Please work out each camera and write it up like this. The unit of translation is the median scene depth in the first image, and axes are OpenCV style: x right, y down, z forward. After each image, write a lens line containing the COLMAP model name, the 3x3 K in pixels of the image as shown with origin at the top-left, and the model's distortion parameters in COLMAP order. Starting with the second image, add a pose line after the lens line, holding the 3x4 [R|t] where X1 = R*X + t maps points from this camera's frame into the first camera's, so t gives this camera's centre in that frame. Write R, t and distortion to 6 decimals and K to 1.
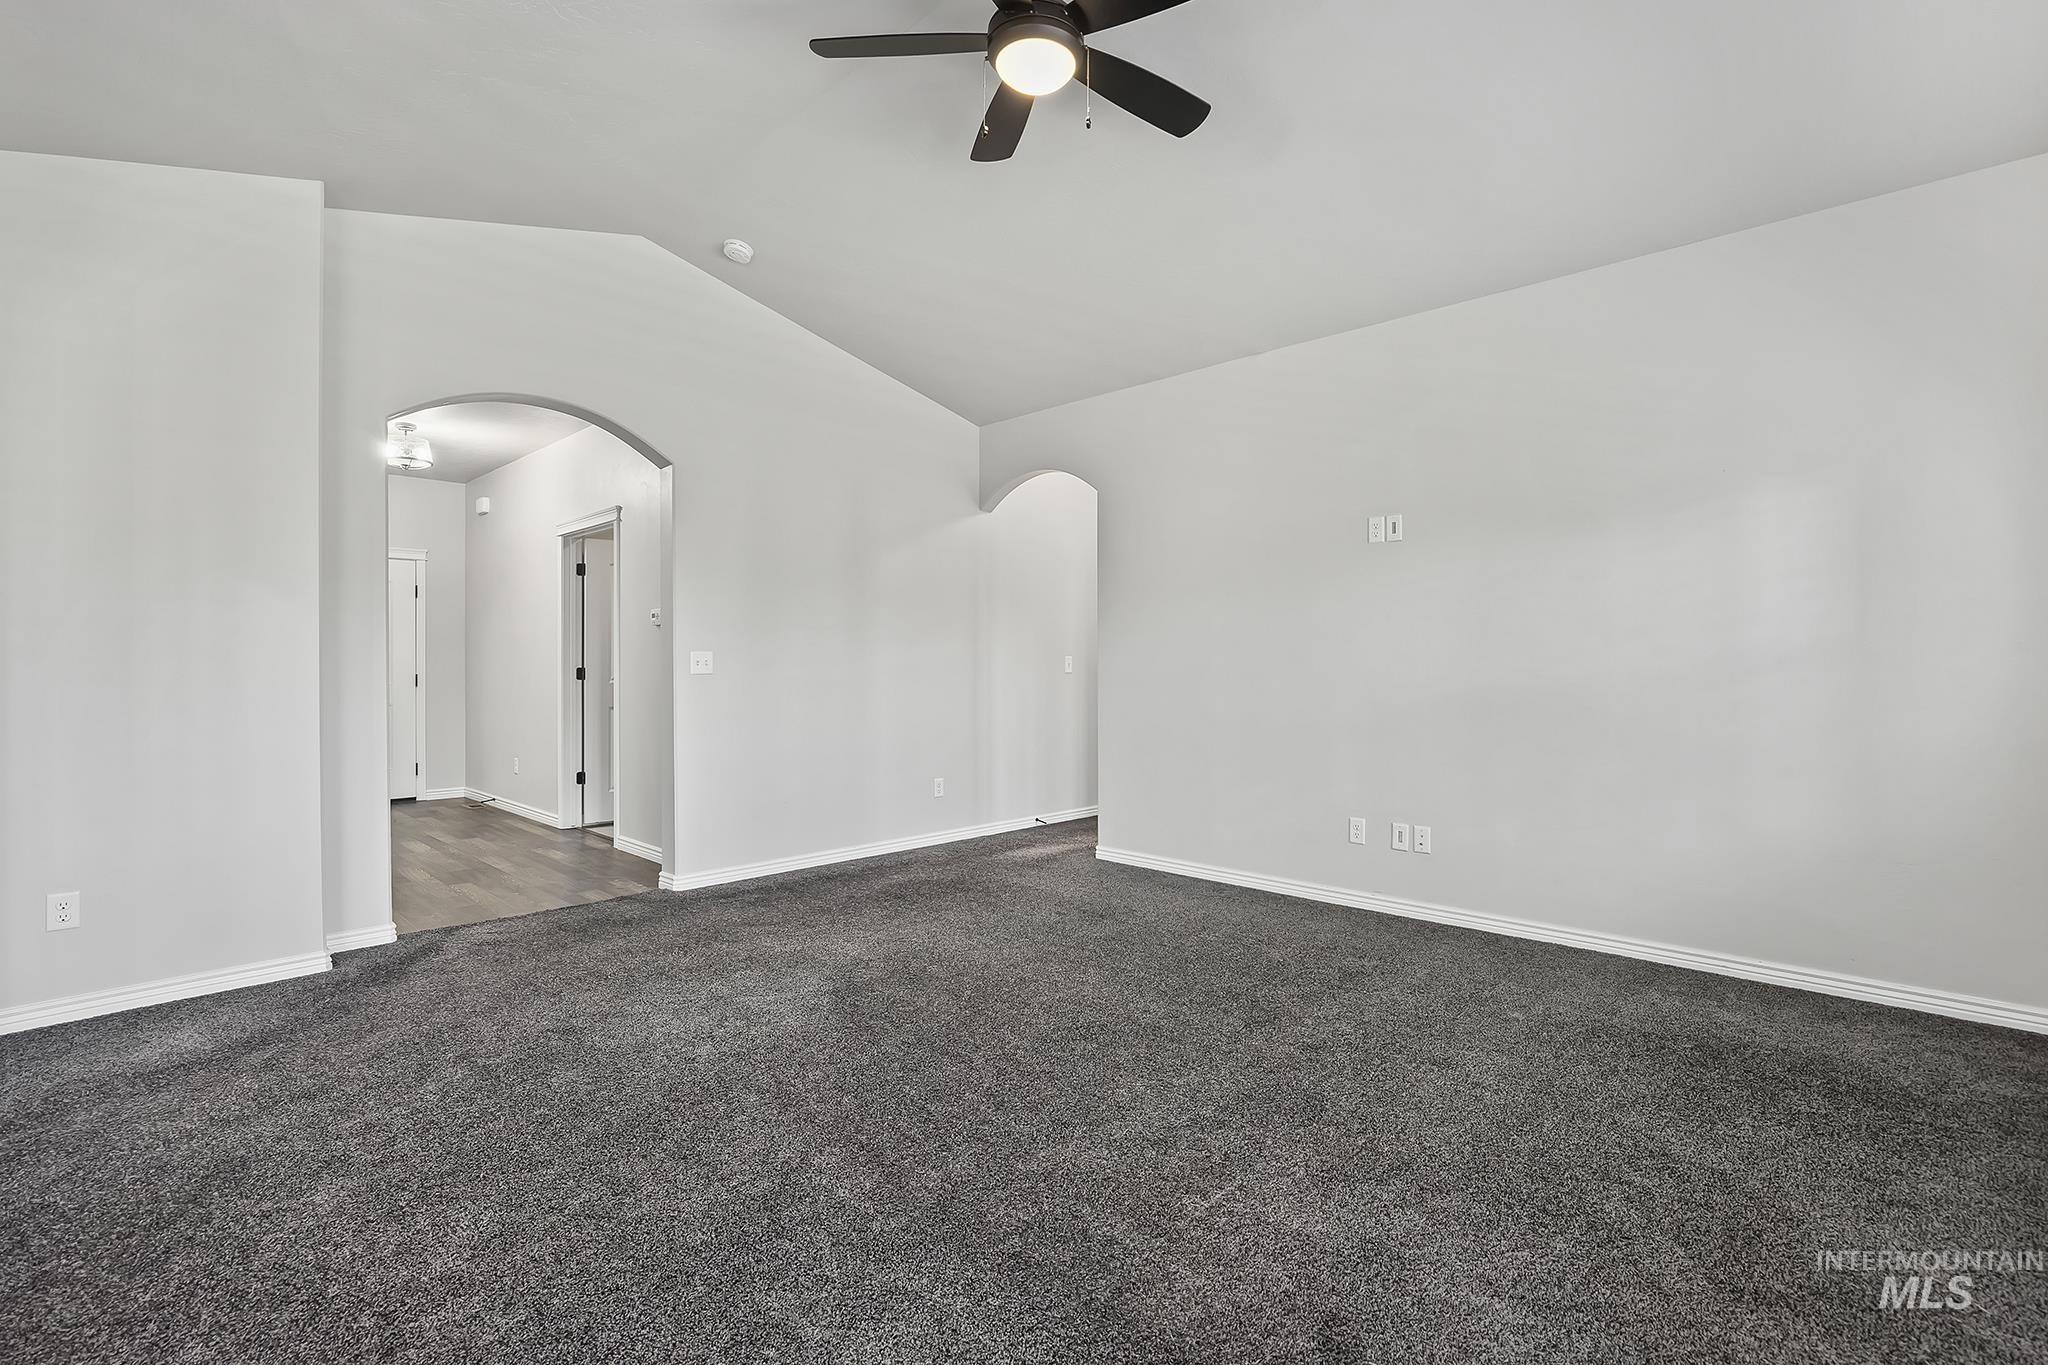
lens RADIAL K [[968.6, 0, 1021.2], [0, 968.6, 665.0], [0, 0, 1]] dist [0.001176, 0.000078]
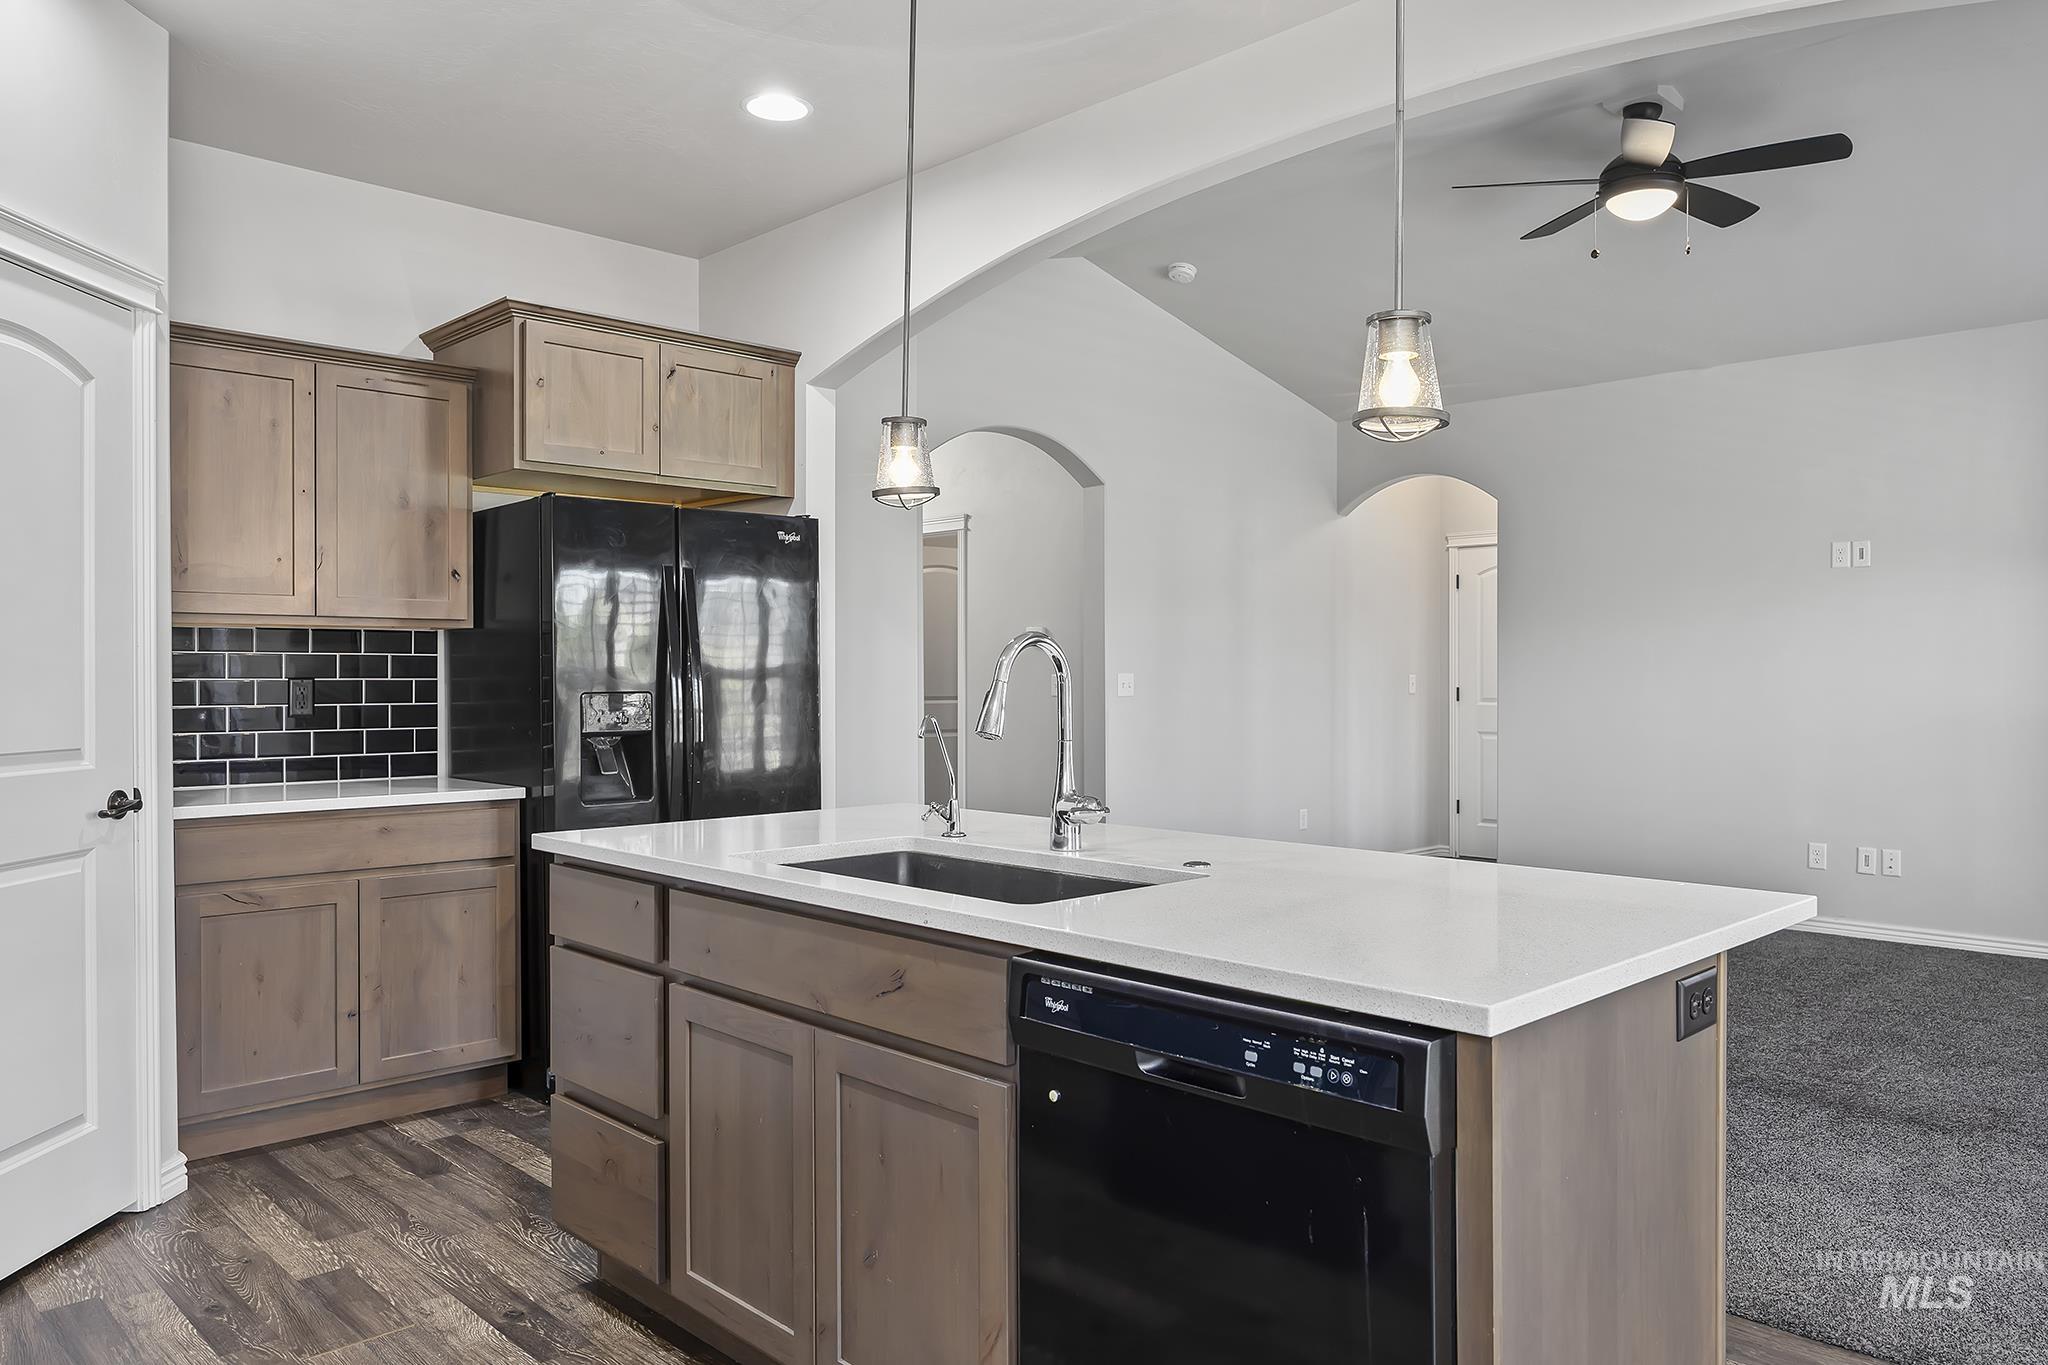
lens RADIAL K [[1446.4, 0, 1024.0], [0, 1446.4, 682.5], [0, 0, 1]] dist [0.035298, -0.000857]
pose [[0.999930, 0.002138, -0.011615, -0.440502], [-0.002055, 0.999973, 0.007096, -0.016016], [0.011630, -0.007072, 0.999907, -0.500309]]
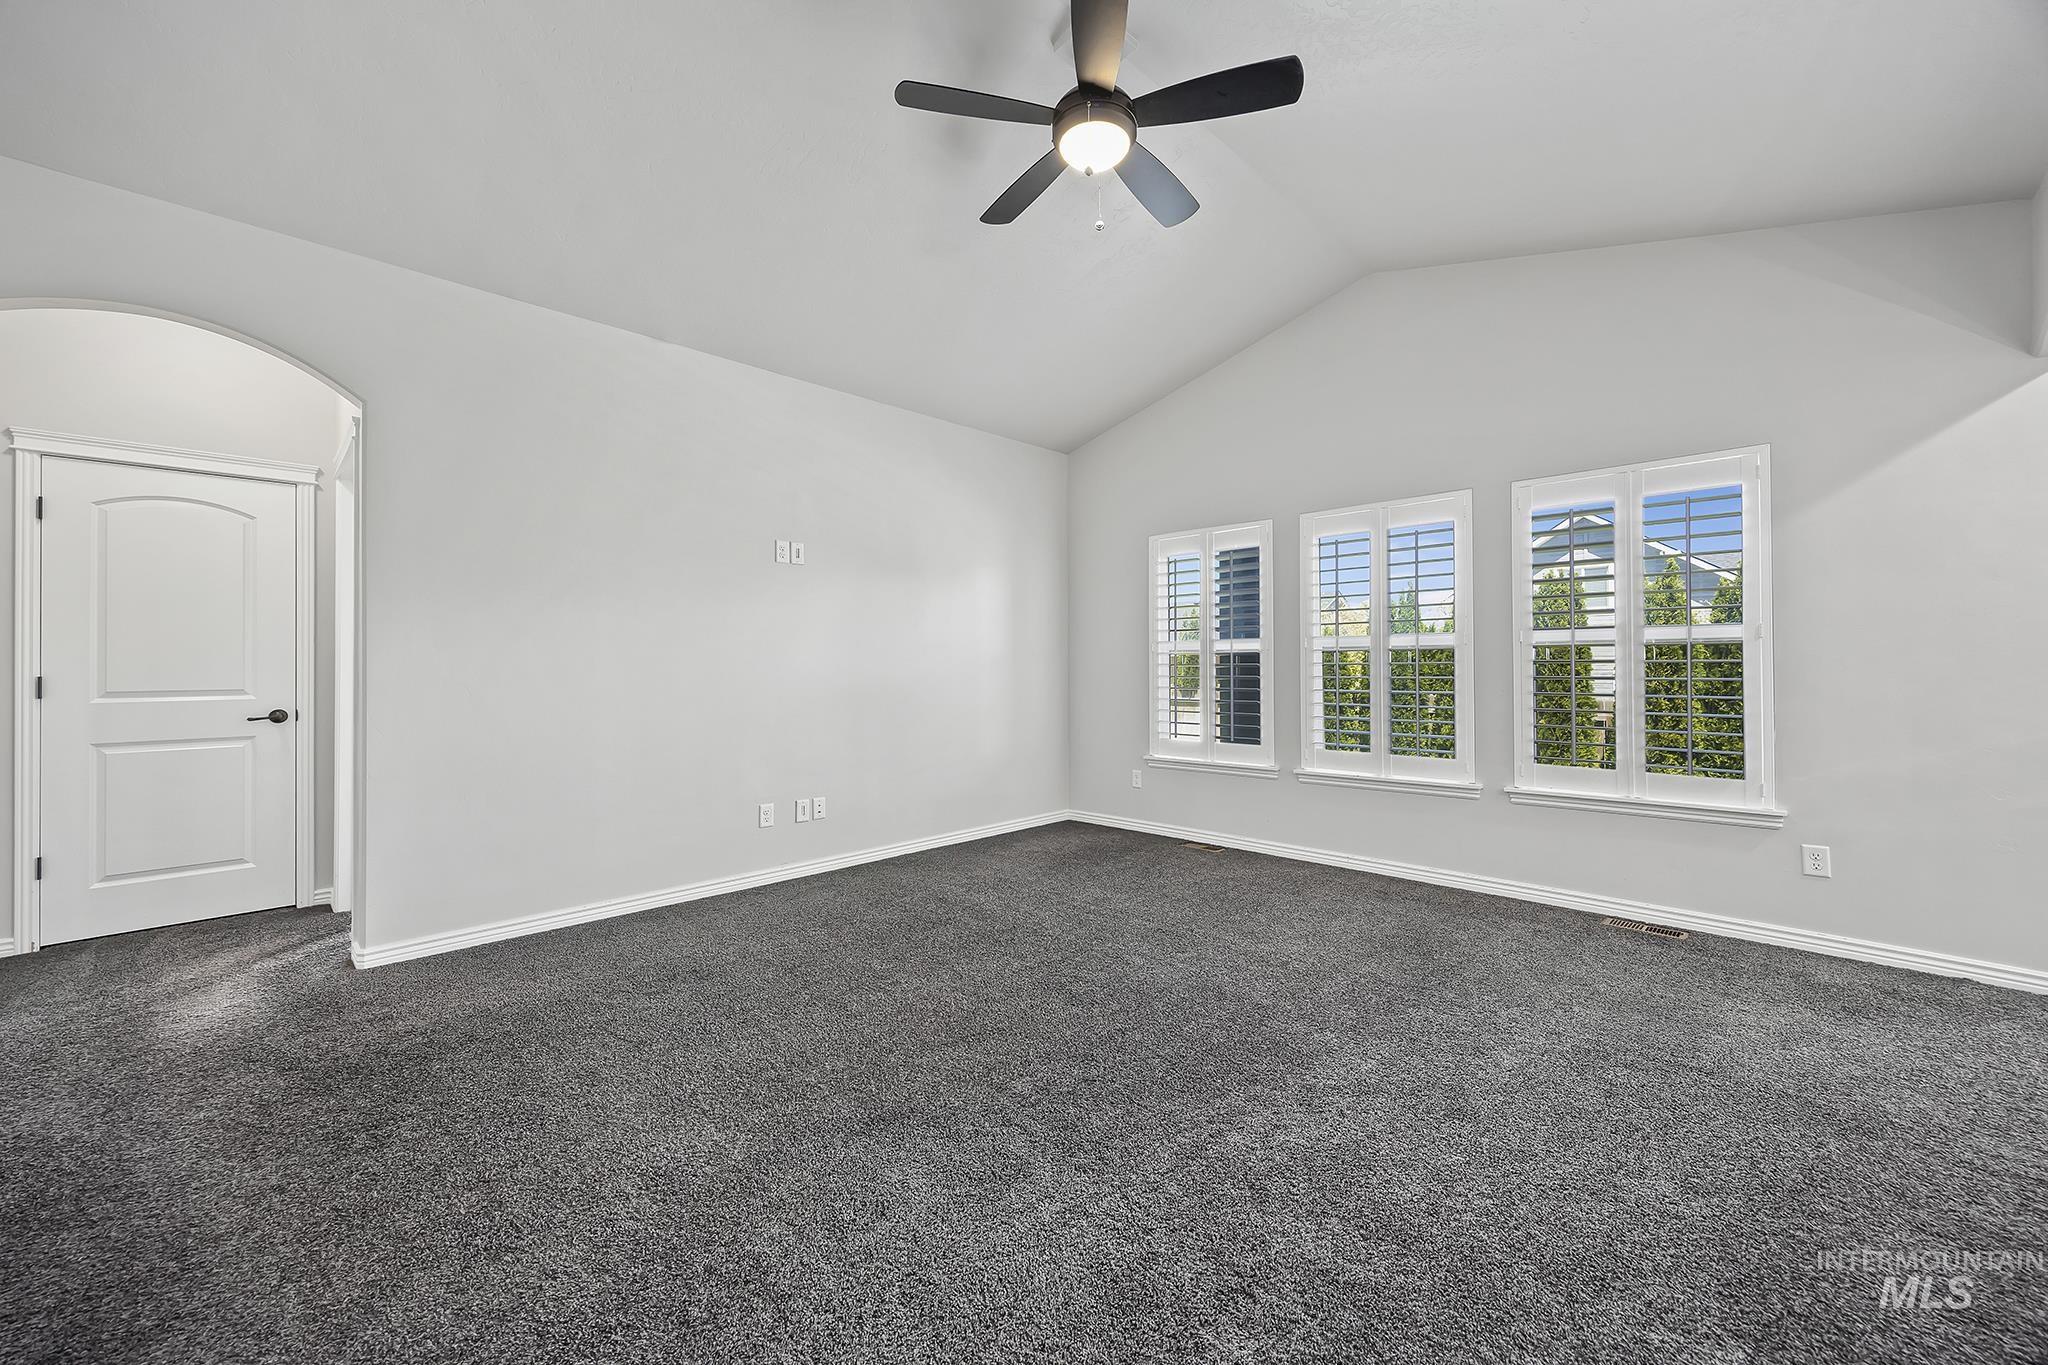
lens RADIAL K [[789.5, 0, 1019.5], [0, 789.5, 675.6], [0, 0, 1]] dist [-0.001928, 0.000045]
pose [[-0.014436, -0.005664, 0.999880, -0.559362], [0.007571, 0.999955, 0.005774, 0.005475], [-0.999867, 0.007654, -0.014392, 0.699895]]
